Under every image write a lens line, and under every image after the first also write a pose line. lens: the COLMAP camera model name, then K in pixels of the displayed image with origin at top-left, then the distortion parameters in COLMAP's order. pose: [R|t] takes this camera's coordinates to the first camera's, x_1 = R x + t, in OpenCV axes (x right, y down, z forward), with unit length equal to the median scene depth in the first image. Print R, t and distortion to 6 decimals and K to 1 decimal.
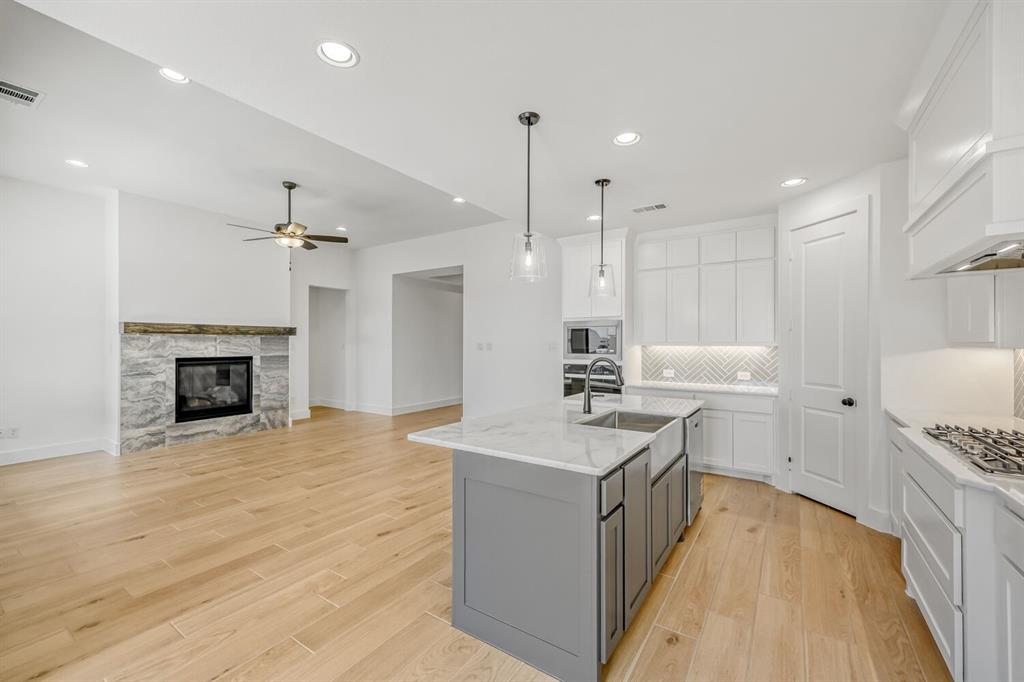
lens RADIAL K [[417.5, 0, 512.1], [0, 417.5, 341.9], [0, 0, 1]] dist [0.008816, -0.000681]
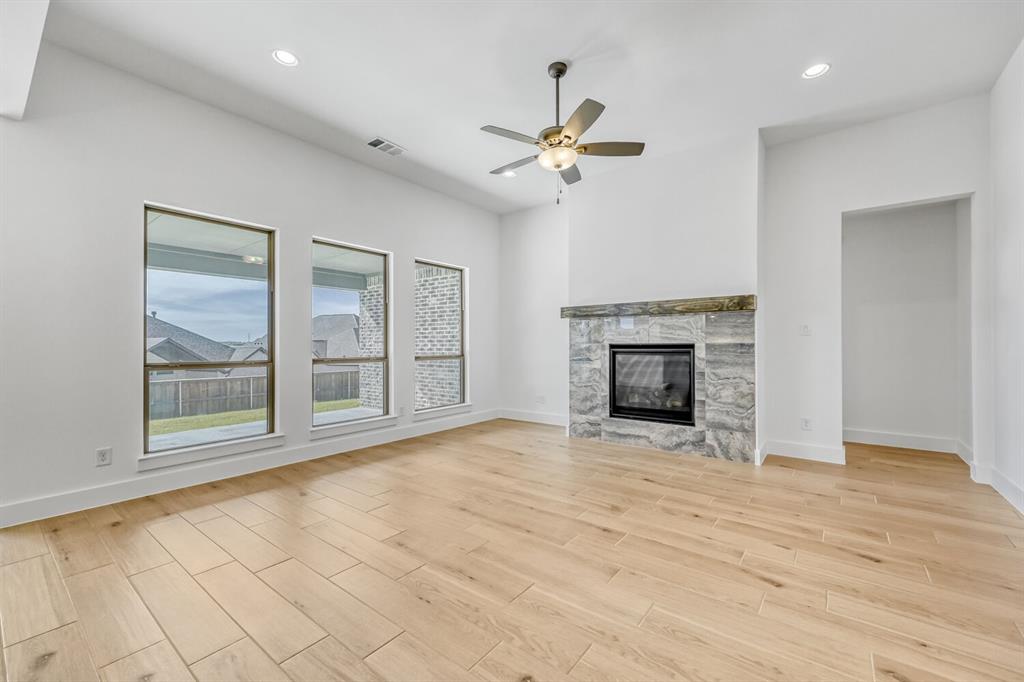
lens RADIAL K [[417.5, 0, 513.7], [0, 417.5, 342.5], [0, 0, 1]] dist [0.008816, -0.000681]
pose [[-0.068386, -0.002654, -0.997655, 0.103052], [0.007525, 0.999967, -0.003176, 0.039543], [0.997631, -0.007725, -0.068364, 0.925108]]
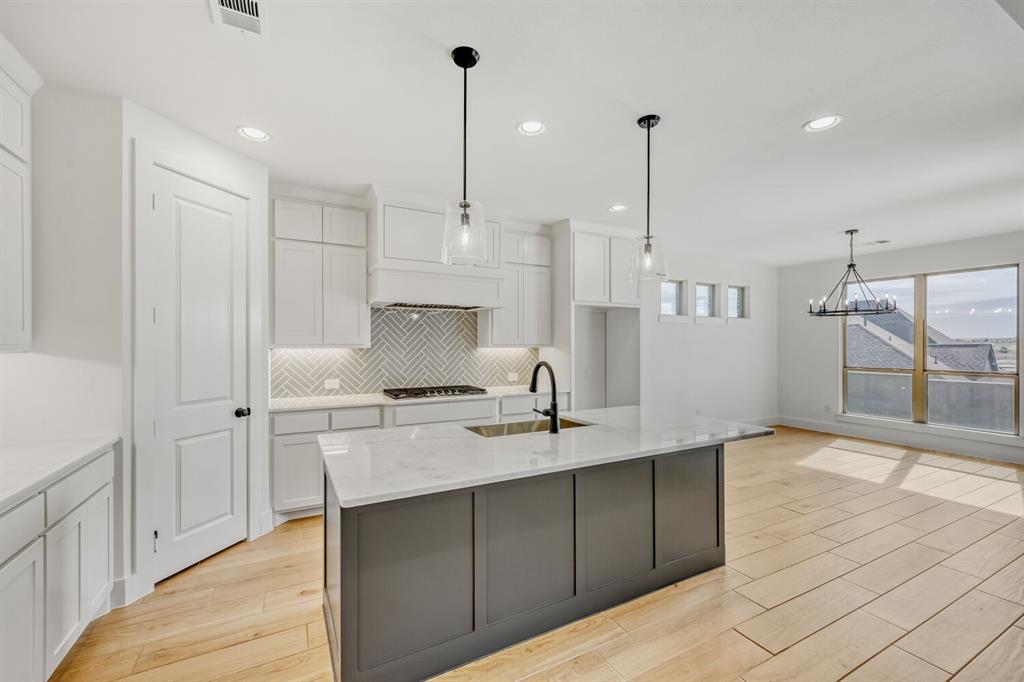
lens RADIAL K [[417.5, 0, 503.5], [0, 417.5, 343.1], [0, 0, 1]] dist [0.008816, -0.000681]
pose [[-0.877418, 0.003230, 0.479715, -0.060772], [0.001232, 0.999989, -0.004478, 0.002481], [-0.479725, -0.003338, -0.877413, 0.942802]]
